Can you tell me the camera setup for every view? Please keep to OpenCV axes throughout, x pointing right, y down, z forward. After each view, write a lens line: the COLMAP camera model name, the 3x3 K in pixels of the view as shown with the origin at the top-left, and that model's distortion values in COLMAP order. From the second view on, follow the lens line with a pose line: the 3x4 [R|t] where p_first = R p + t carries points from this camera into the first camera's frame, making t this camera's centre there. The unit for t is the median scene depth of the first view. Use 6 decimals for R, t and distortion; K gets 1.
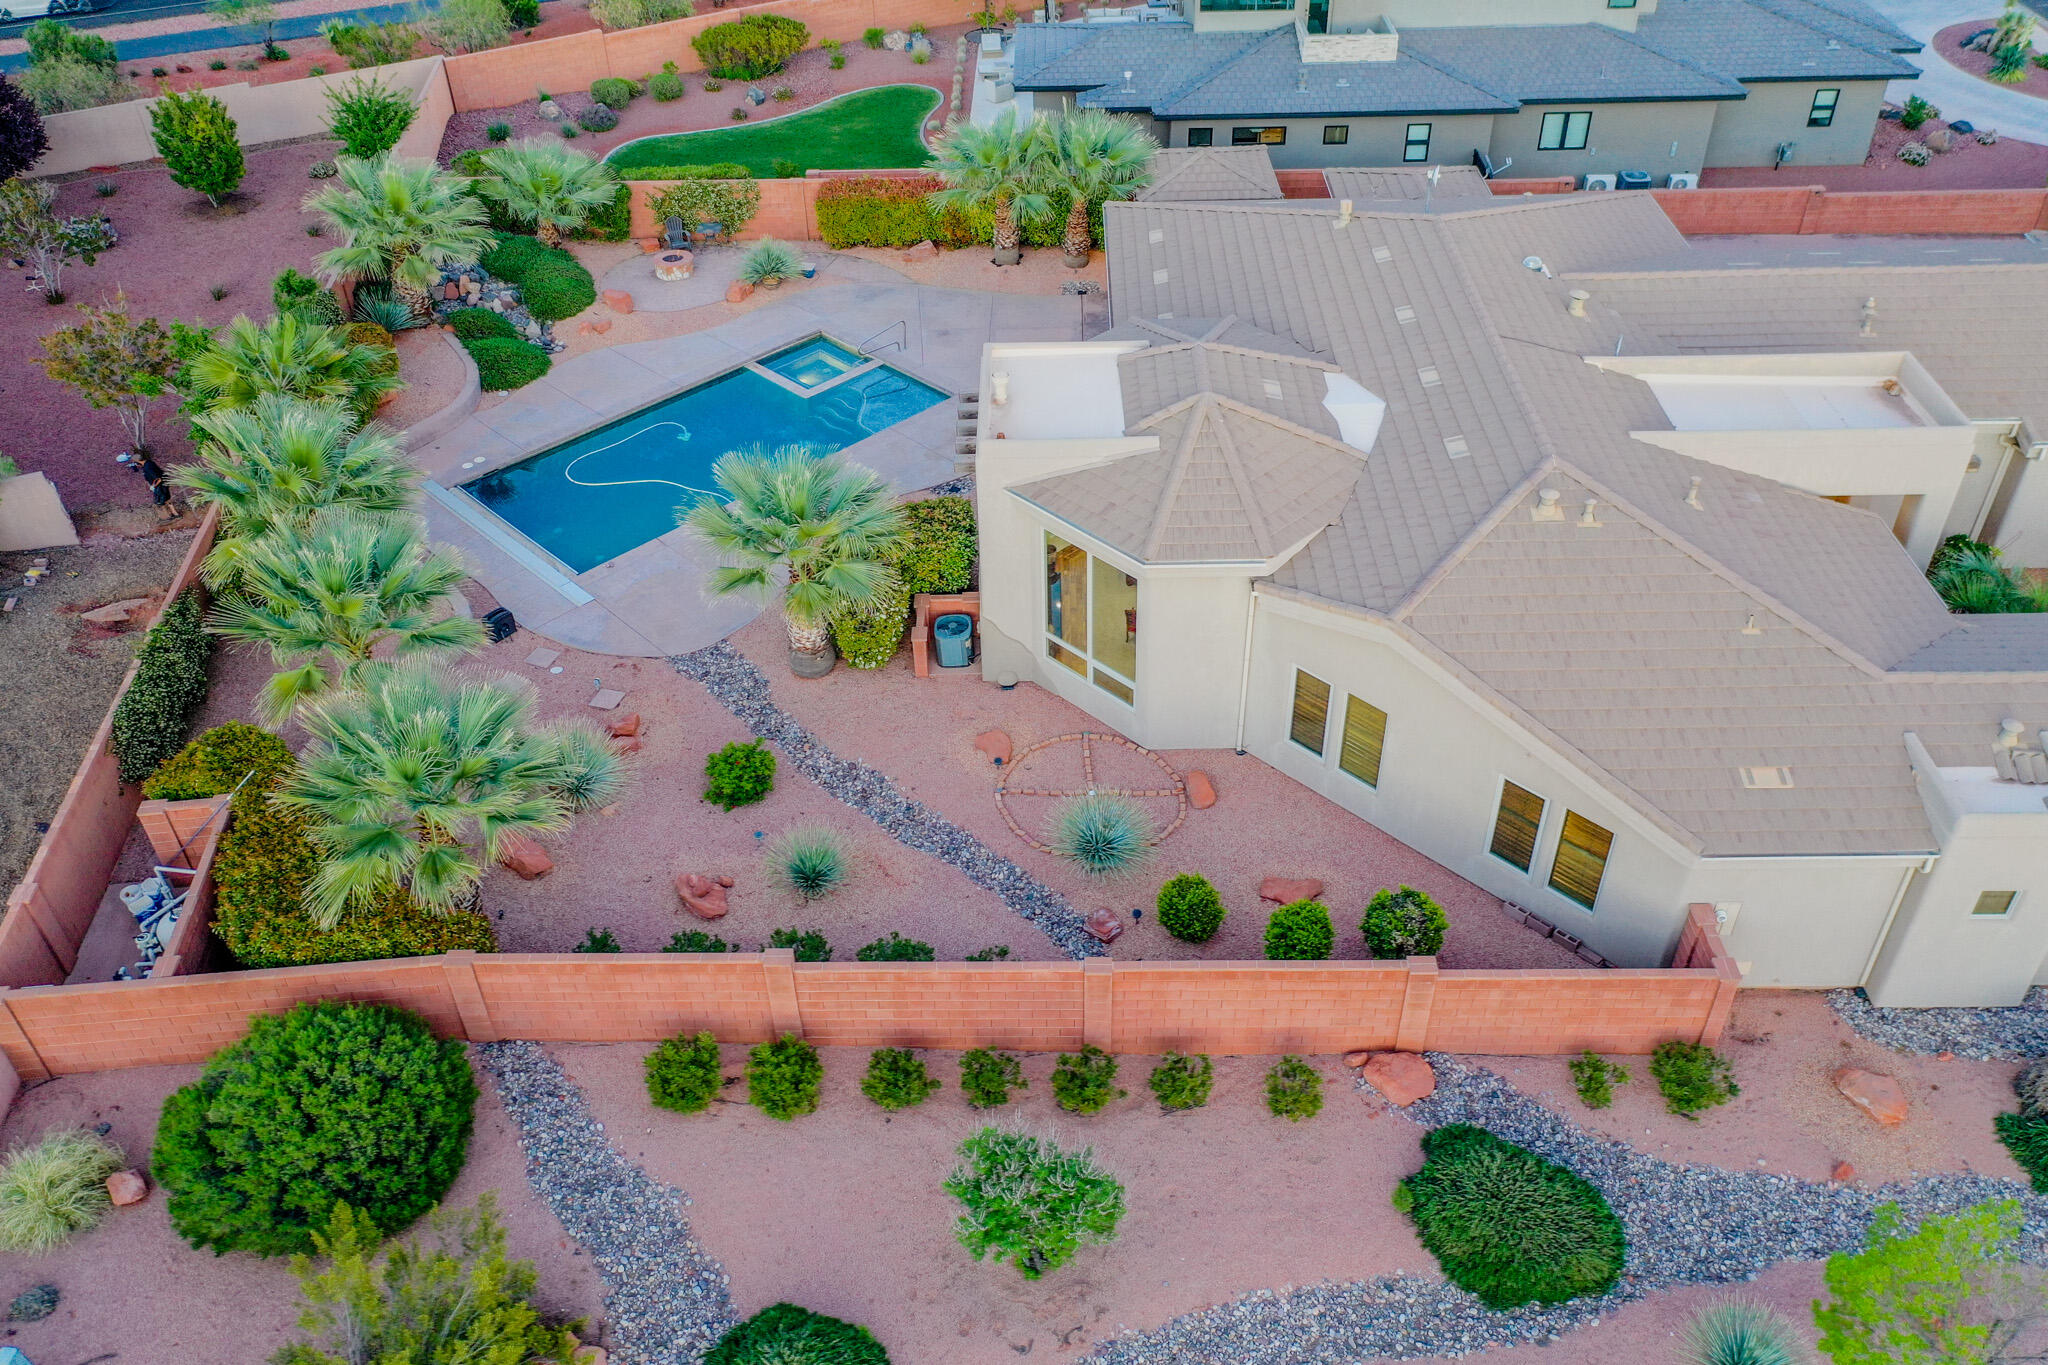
lens RADIAL K [[1598.9, 0, 1024.0], [0, 1598.9, 682.5], [0, 0, 1]] dist [-0.001924, 0.000258]
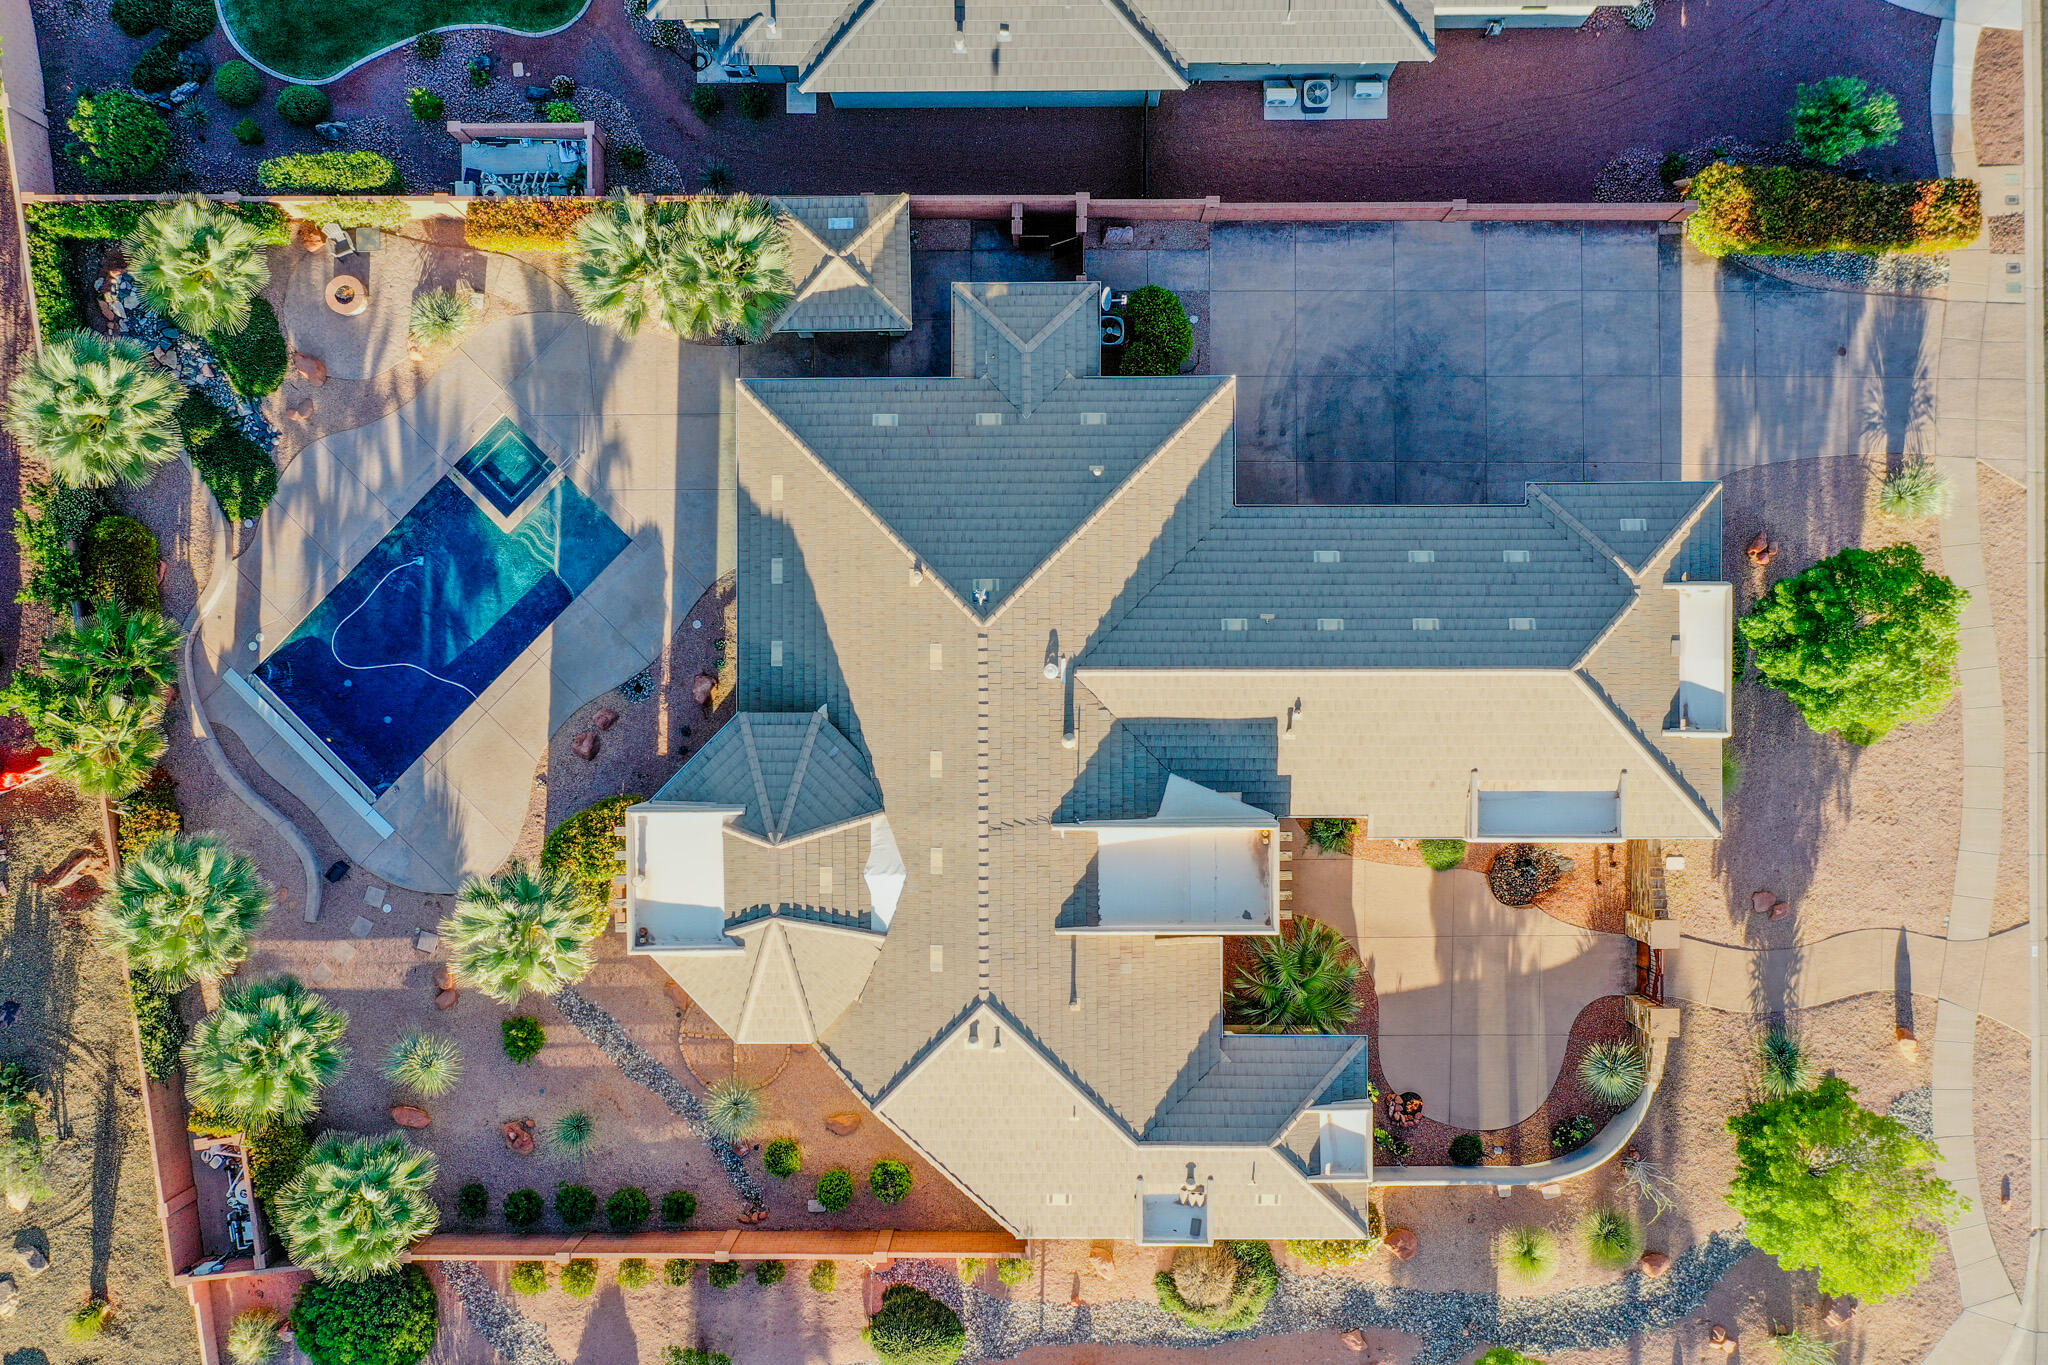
lens RADIAL K [[1605.0, 0, 1021.6], [0, 1605.0, 682.0], [0, 0, 1]] dist [-0.000902, 0.005027]
pose [[0.999787, -0.020423, 0.002965, 0.325864], [0.010364, 0.621127, 0.783641, -1.397847], [-0.017846, -0.783444, 0.621206, 0.222391]]
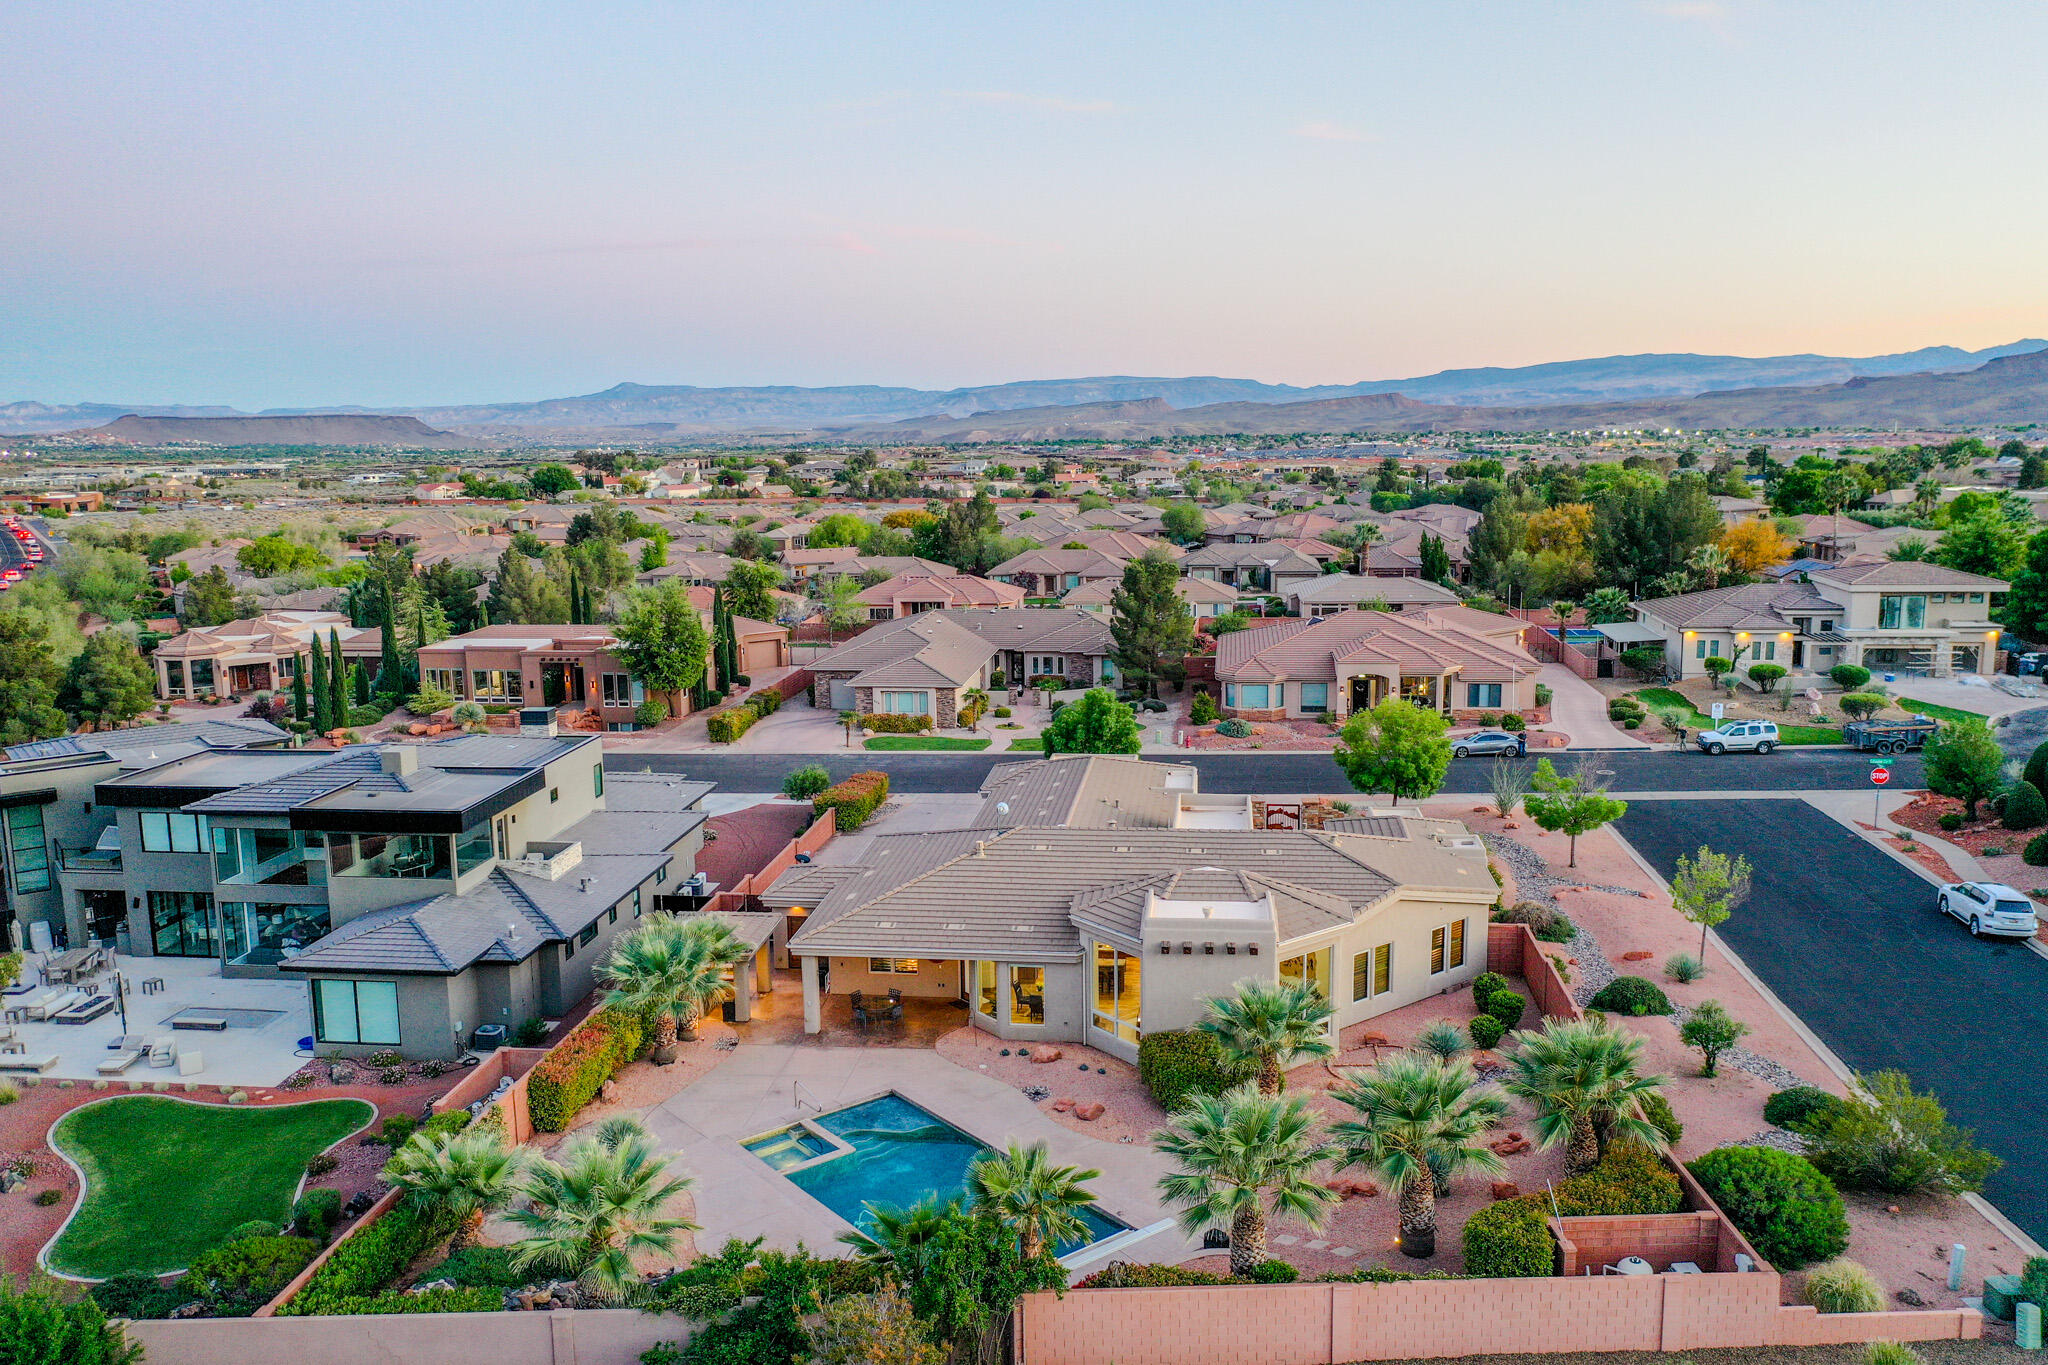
lens RADIAL K [[1605.0, 0, 1021.6], [0, 1605.0, 682.0], [0, 0, 1]] dist [-0.000902, 0.005027]
pose [[0.105159, -0.136946, 0.984981, -1.581975], [0.628017, 0.777119, 0.040998, -0.544404], [-0.771062, 0.614274, 0.167725, 0.703254]]
